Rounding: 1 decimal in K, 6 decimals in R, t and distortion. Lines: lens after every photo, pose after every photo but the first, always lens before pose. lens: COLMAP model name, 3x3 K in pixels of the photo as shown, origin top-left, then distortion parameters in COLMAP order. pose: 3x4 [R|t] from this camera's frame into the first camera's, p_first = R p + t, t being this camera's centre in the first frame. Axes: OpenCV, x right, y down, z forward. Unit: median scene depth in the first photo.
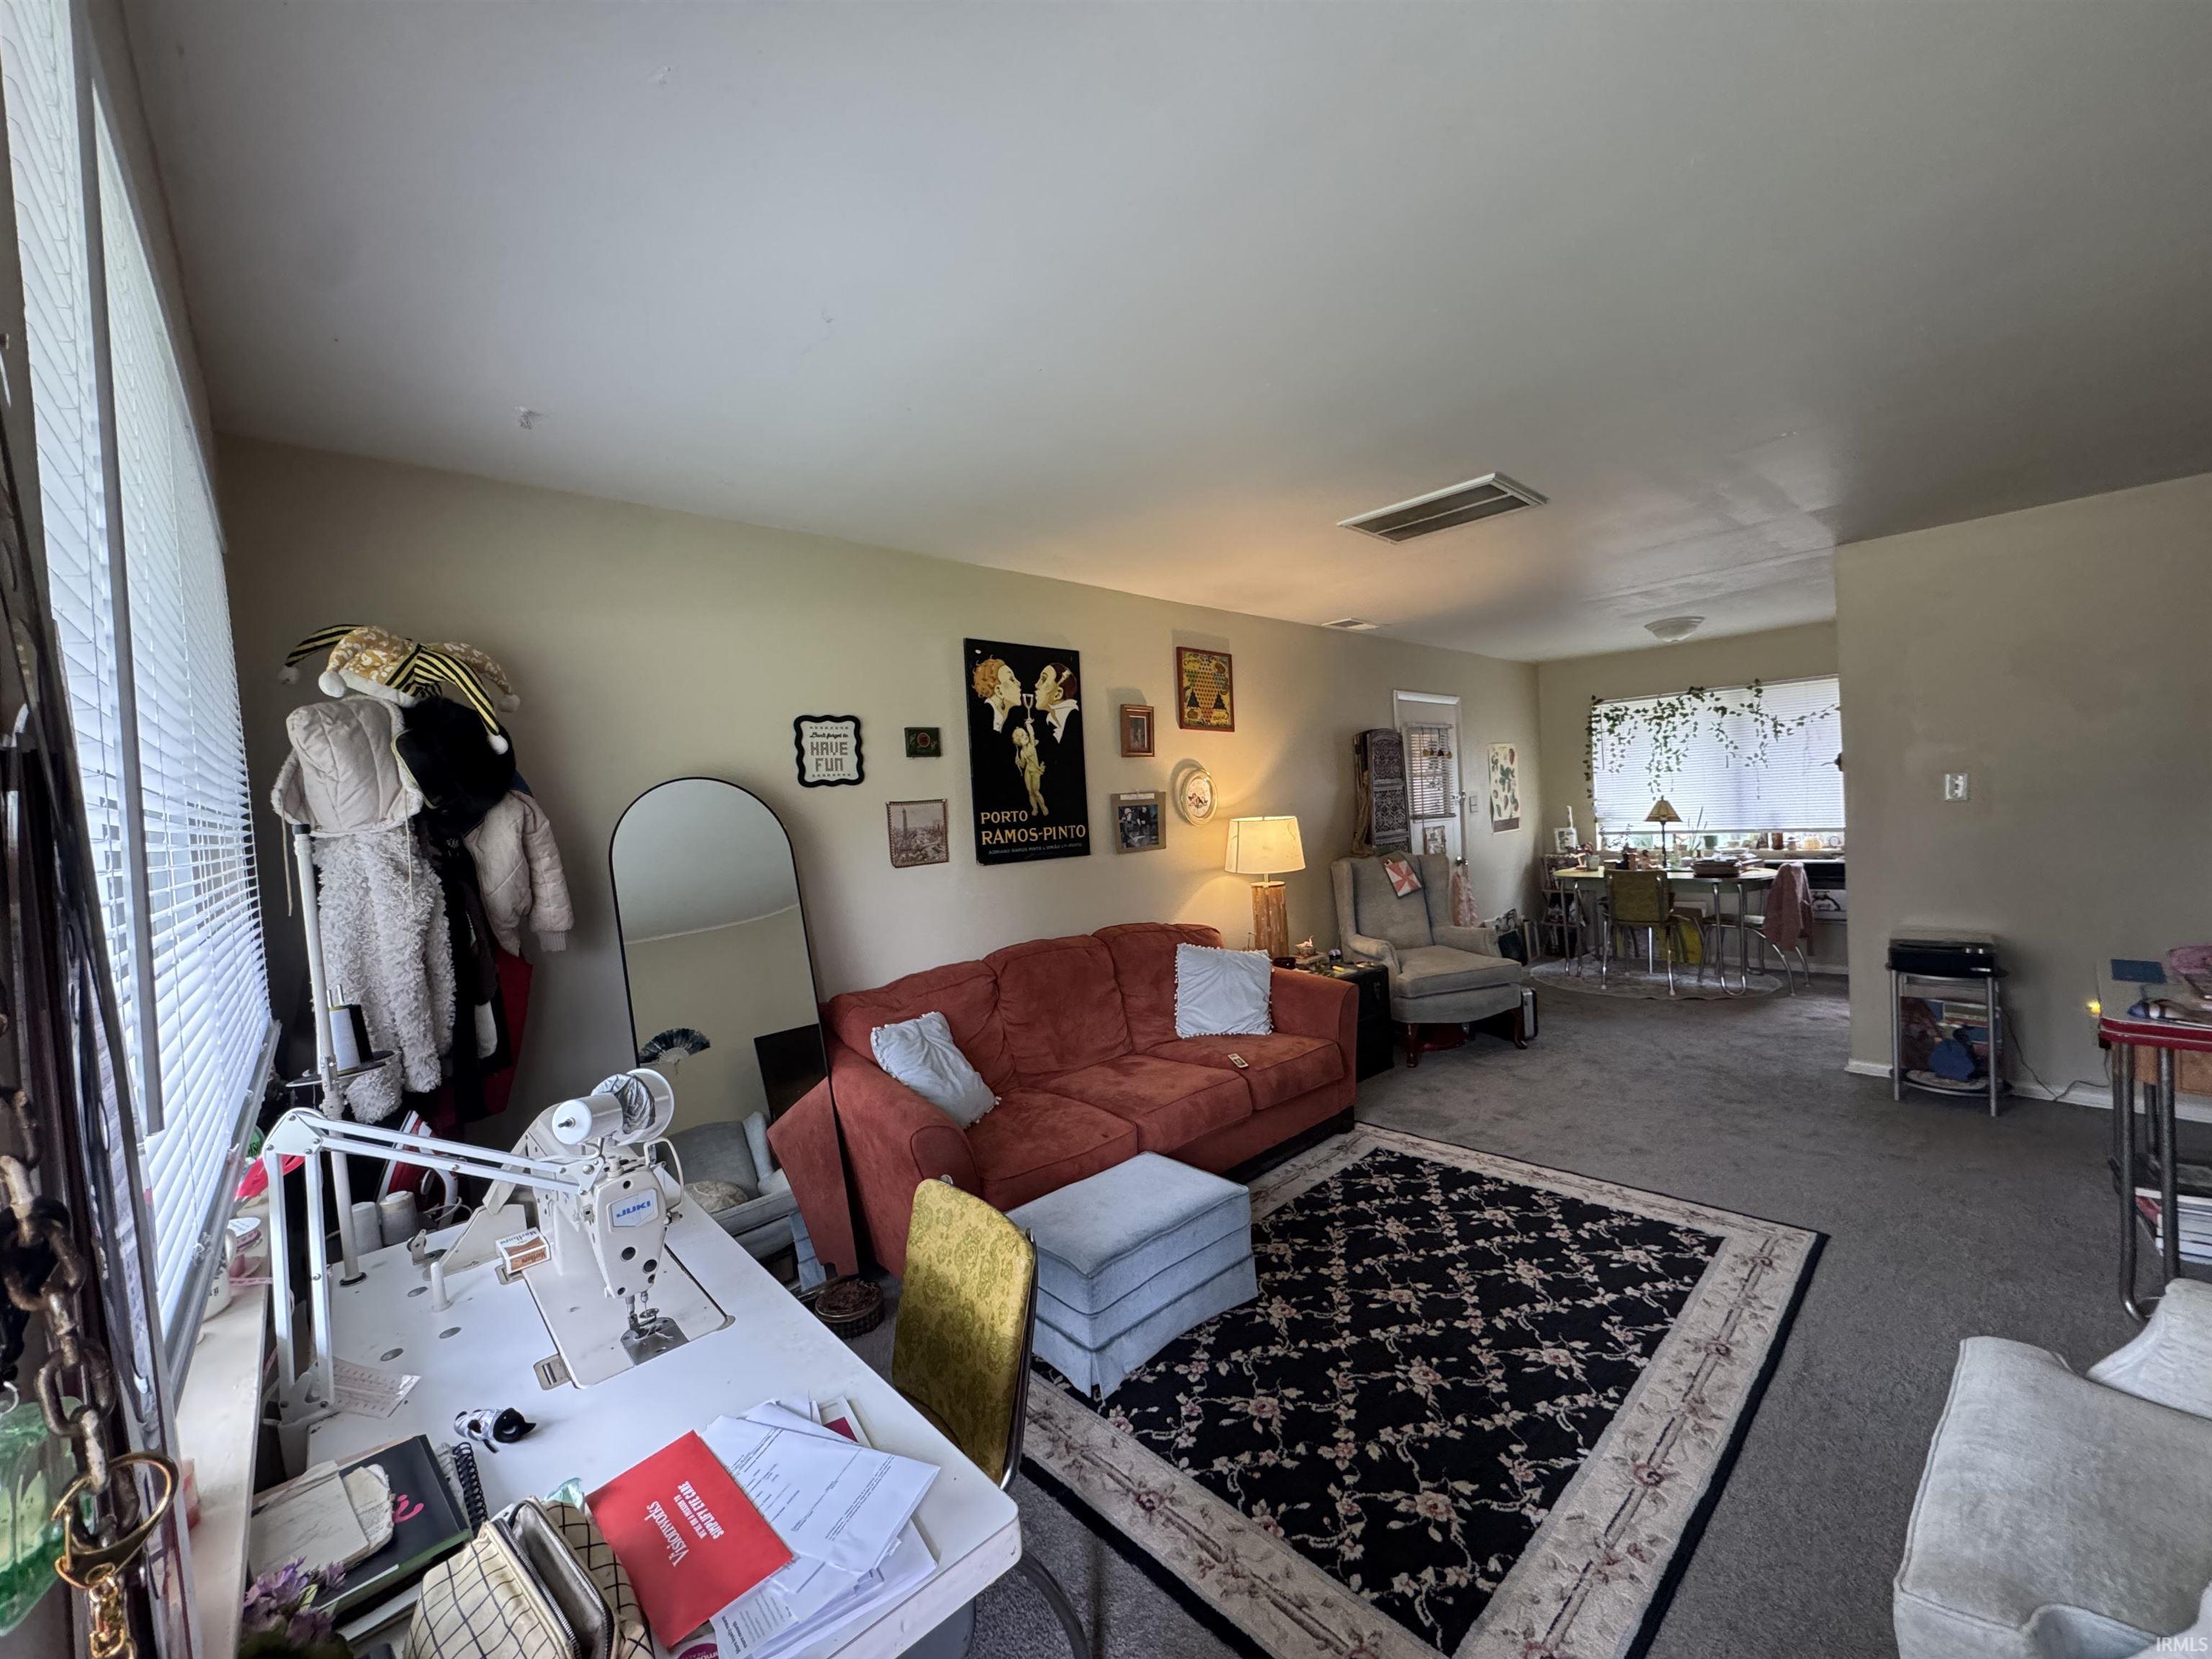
lens RADIAL K [[879.5, 0, 1107.6], [0, 879.5, 827.2], [0, 0, 1]] dist [-0.002372, 0.000054]
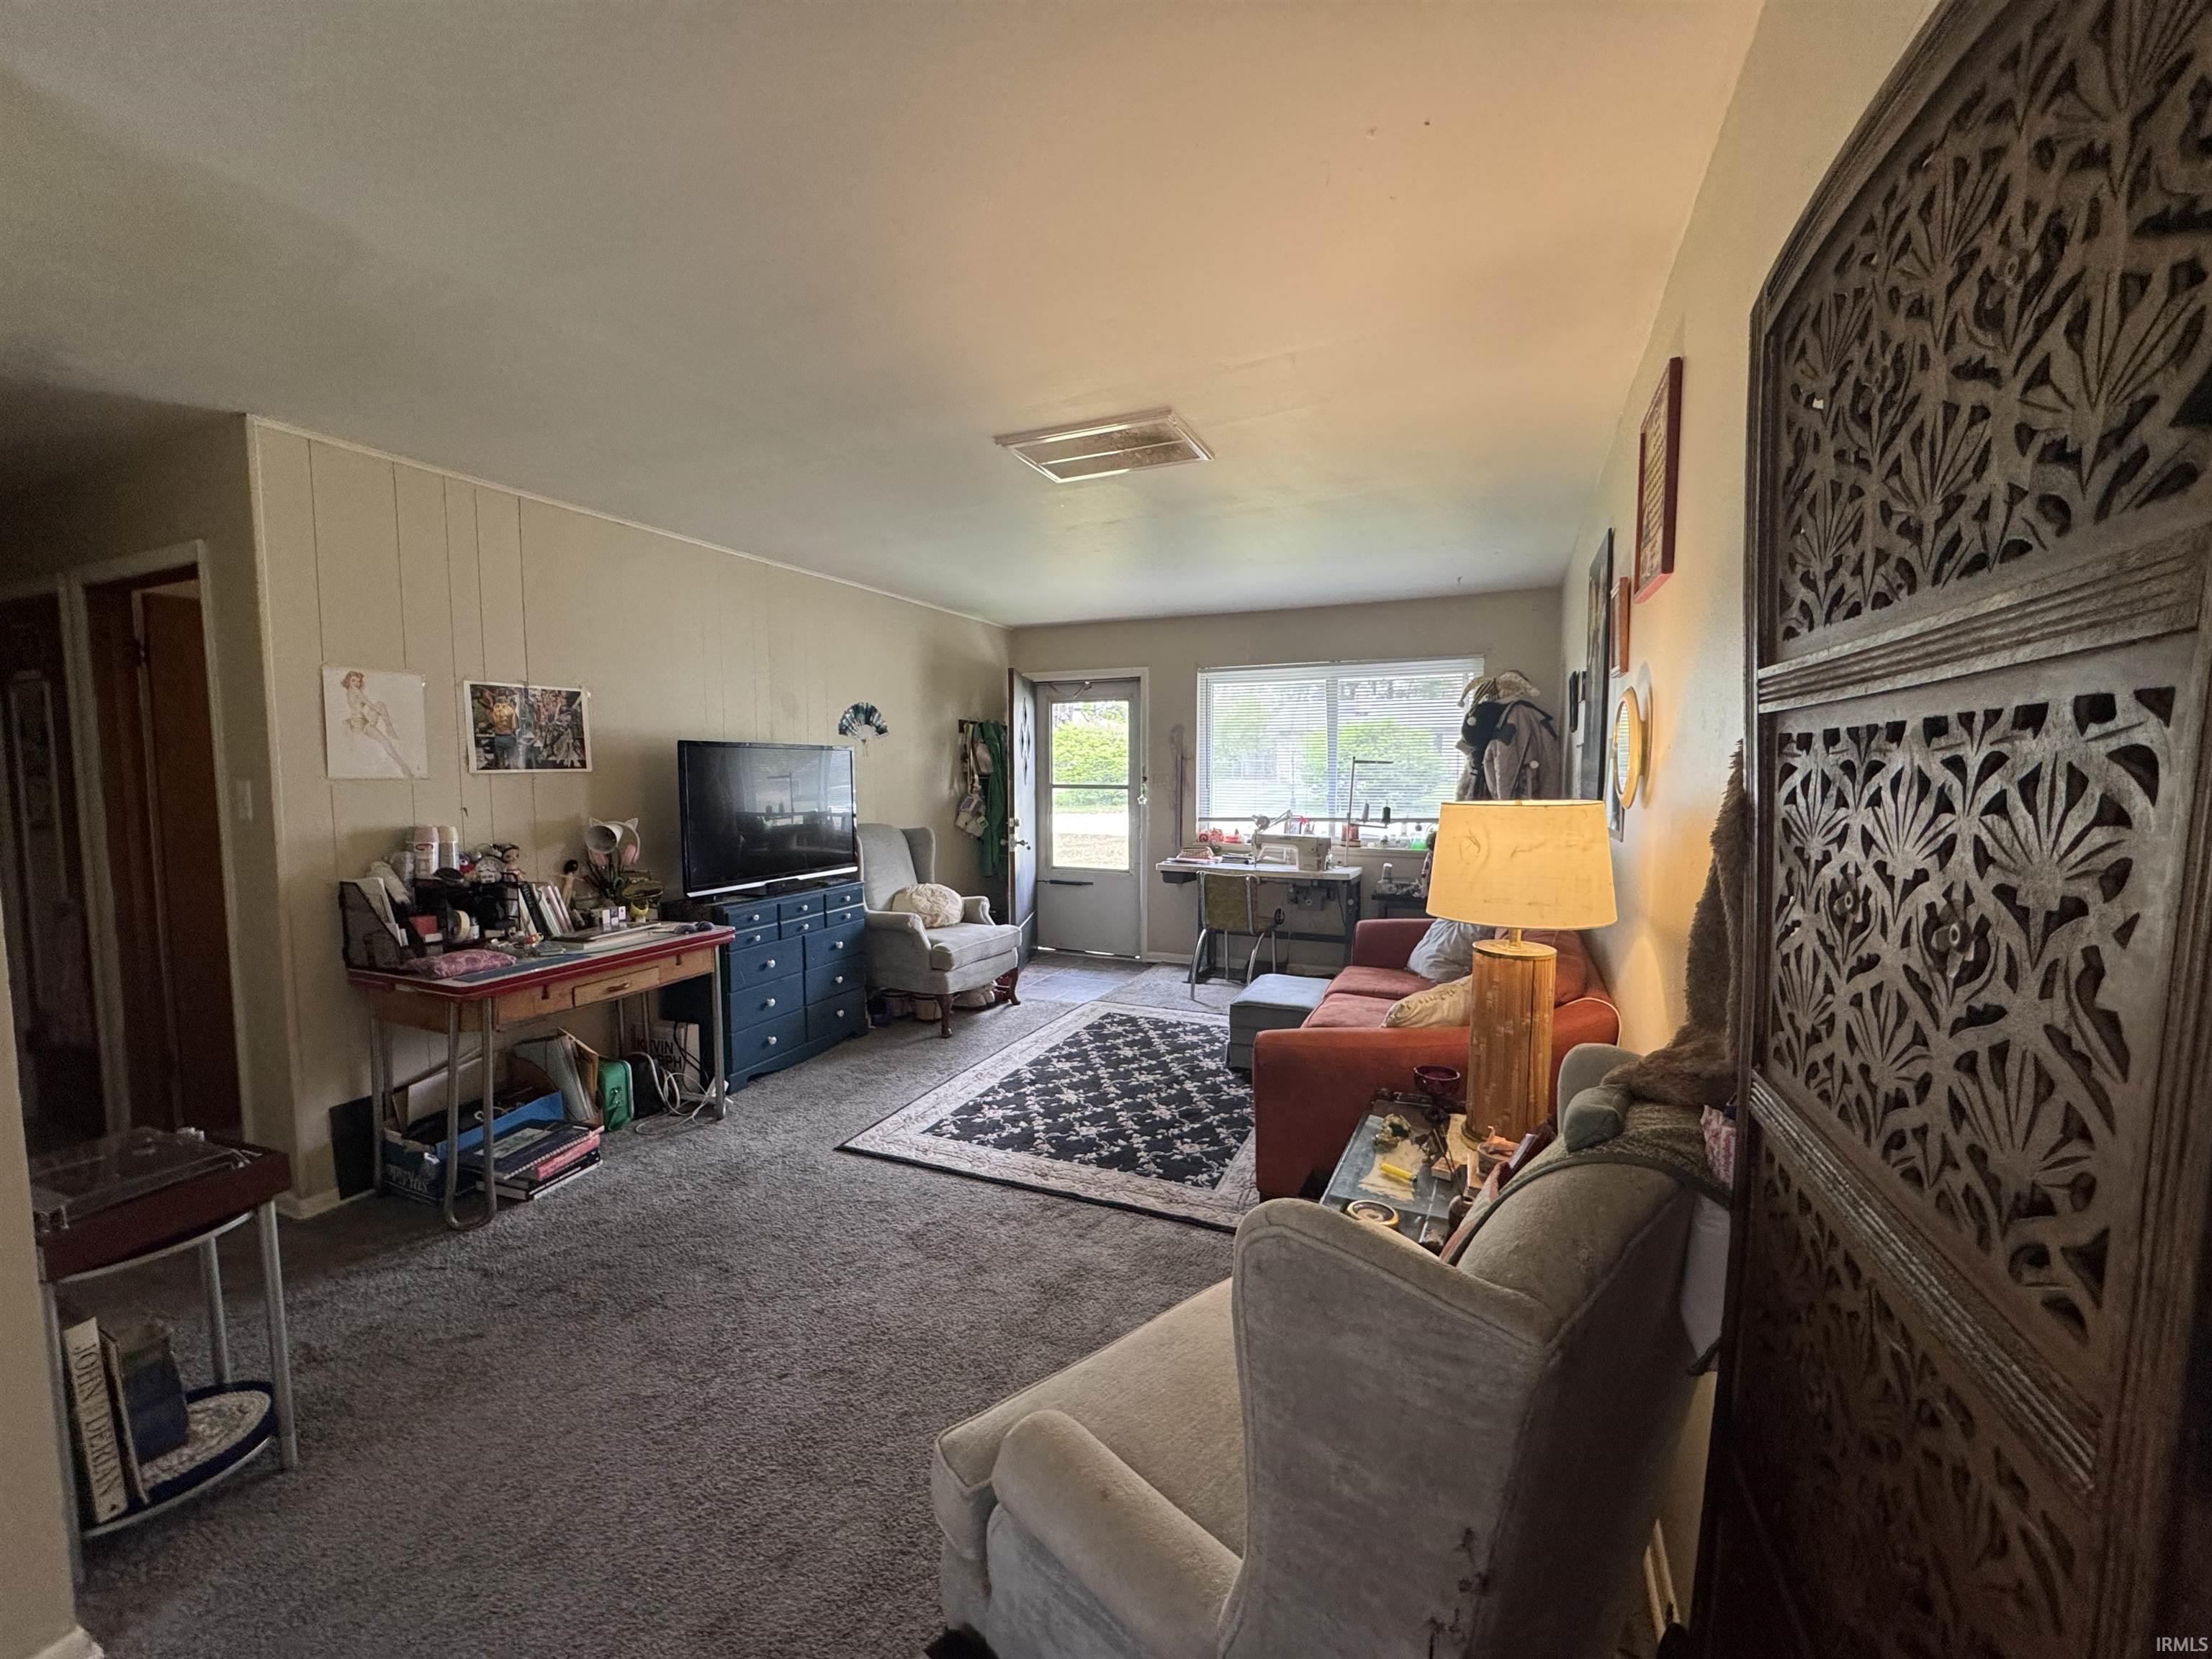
lens RADIAL K [[879.5, 0, 1105.5], [0, 879.5, 826.7], [0, 0, 1]] dist [-0.002372, 0.000054]
pose [[-0.917725, 0.085247, -0.387961, 1.222682], [0.045481, 0.992827, 0.110569, -0.127679], [0.394604, 0.083827, -0.915019, 2.981144]]
